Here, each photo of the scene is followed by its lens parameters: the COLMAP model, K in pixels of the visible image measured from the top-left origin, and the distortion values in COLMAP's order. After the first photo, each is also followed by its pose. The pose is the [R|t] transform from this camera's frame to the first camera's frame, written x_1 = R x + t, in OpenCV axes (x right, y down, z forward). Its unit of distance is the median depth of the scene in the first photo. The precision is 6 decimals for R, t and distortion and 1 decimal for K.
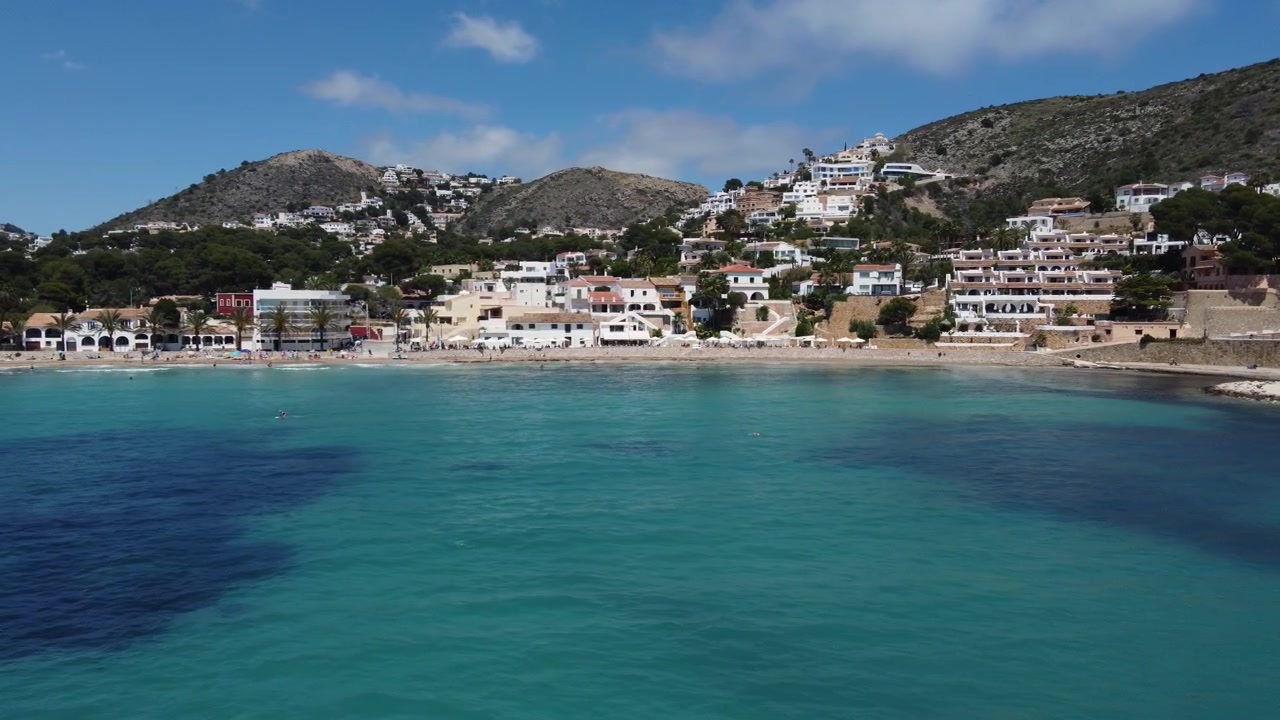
lens RADIAL K [[1042.3, 0, 640.3], [0, 1042.3, 359.1], [0, 0, 1]] dist [-0.007336, 0.029952]
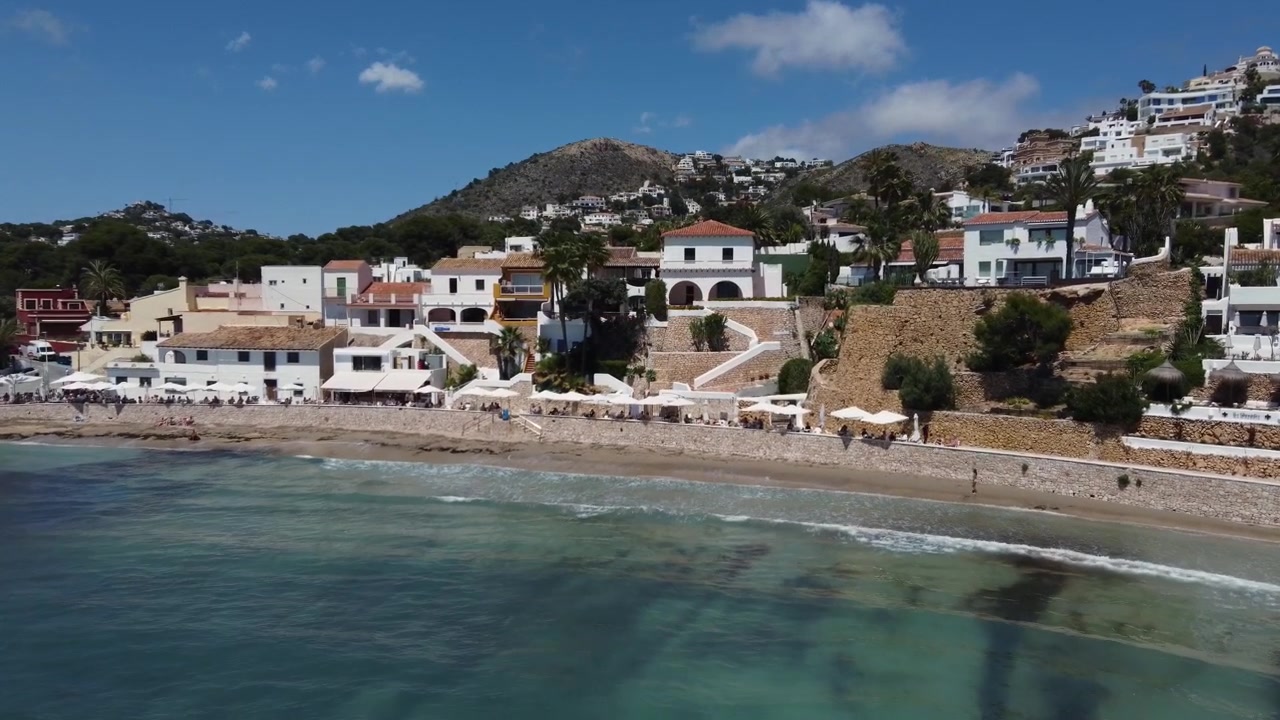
lens RADIAL K [[1042.3, 0, 639.2], [0, 1042.3, 358.9], [0, 0, 1]] dist [-0.007336, 0.029952]
pose [[0.937104, 0.020094, -0.348472, 0.151235], [-0.019278, 0.999797, 0.005811, -0.022699], [0.348518, 0.001272, 0.937301, 0.388118]]
